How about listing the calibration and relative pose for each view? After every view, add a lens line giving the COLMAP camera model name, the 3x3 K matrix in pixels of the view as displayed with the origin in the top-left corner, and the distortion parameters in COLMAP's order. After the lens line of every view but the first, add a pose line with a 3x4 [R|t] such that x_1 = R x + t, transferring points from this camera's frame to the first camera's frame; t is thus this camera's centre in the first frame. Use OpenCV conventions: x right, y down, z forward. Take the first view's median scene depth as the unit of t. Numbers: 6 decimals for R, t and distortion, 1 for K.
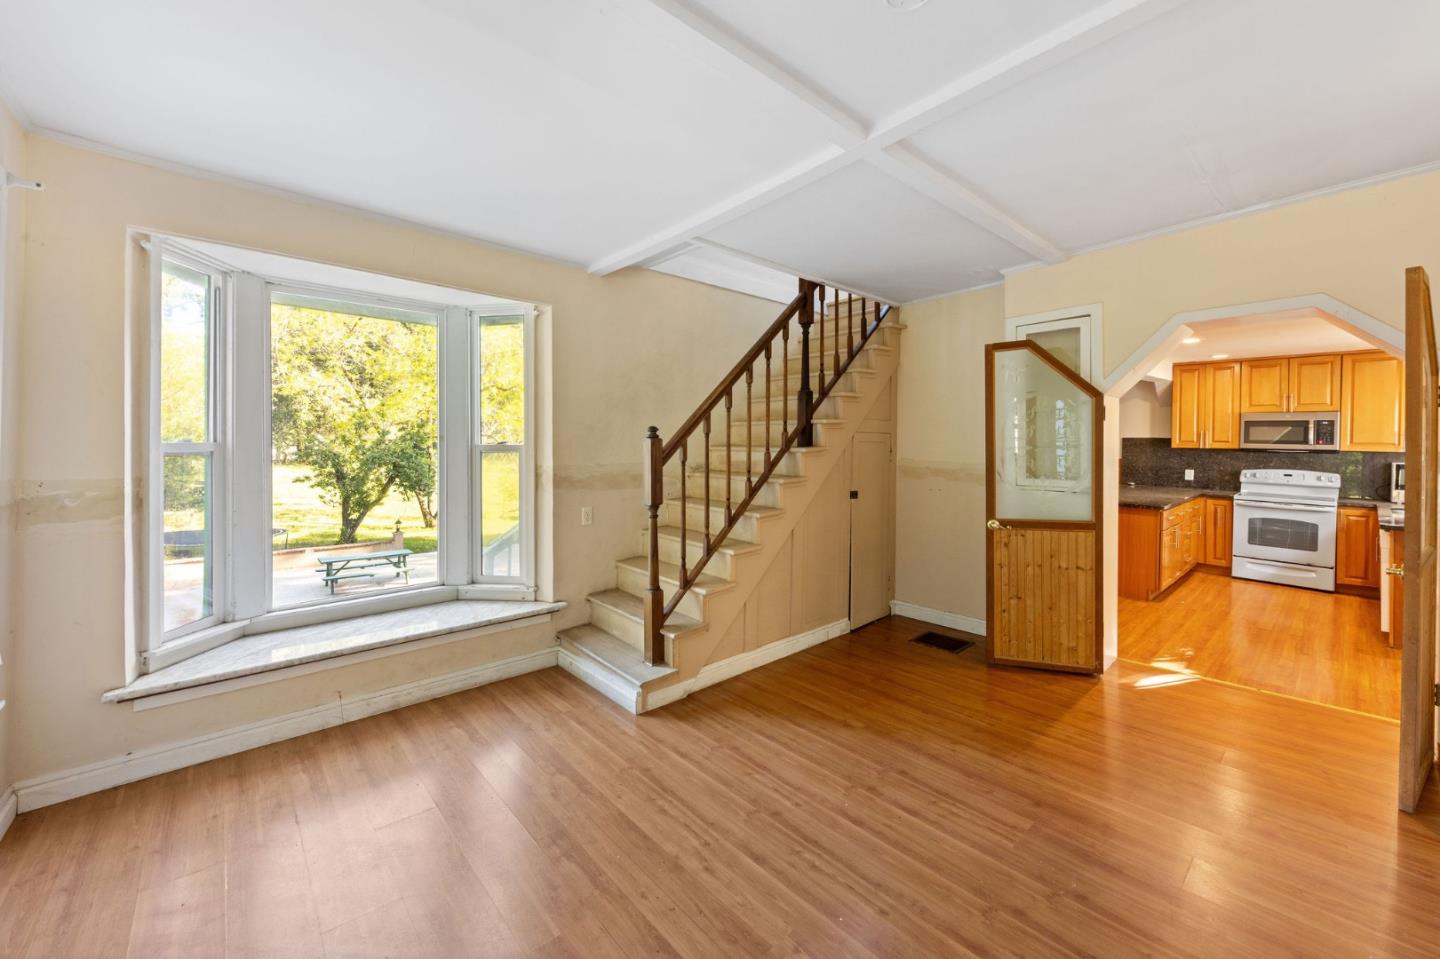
lens RADIAL K [[566.6, 0, 690.8], [0, 566.6, 444.4], [0, 0, 1]] dist [0.001660, -0.005702]
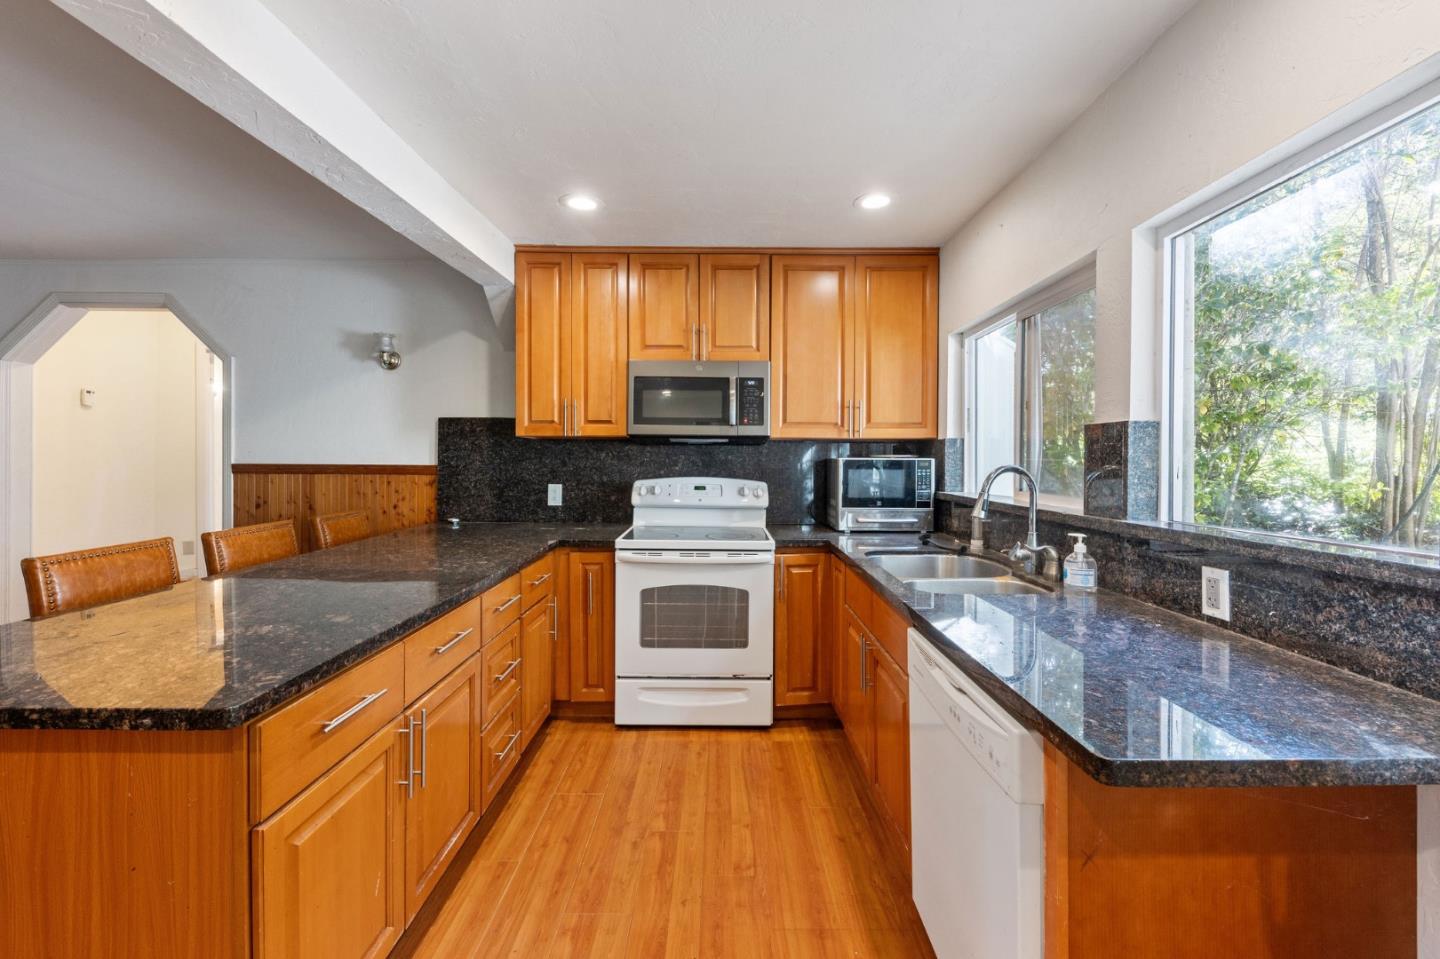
lens RADIAL K [[499.7, 0, 719.8], [0, 499.7, 461.6], [0, 0, 1]] dist [0.000144, -0.000023]
pose [[0.641154, -0.008718, 0.767363, 0.714689], [0.012640, 0.999920, 0.000798, 0.030093], [-0.767308, 0.009188, 0.641213, 0.686741]]
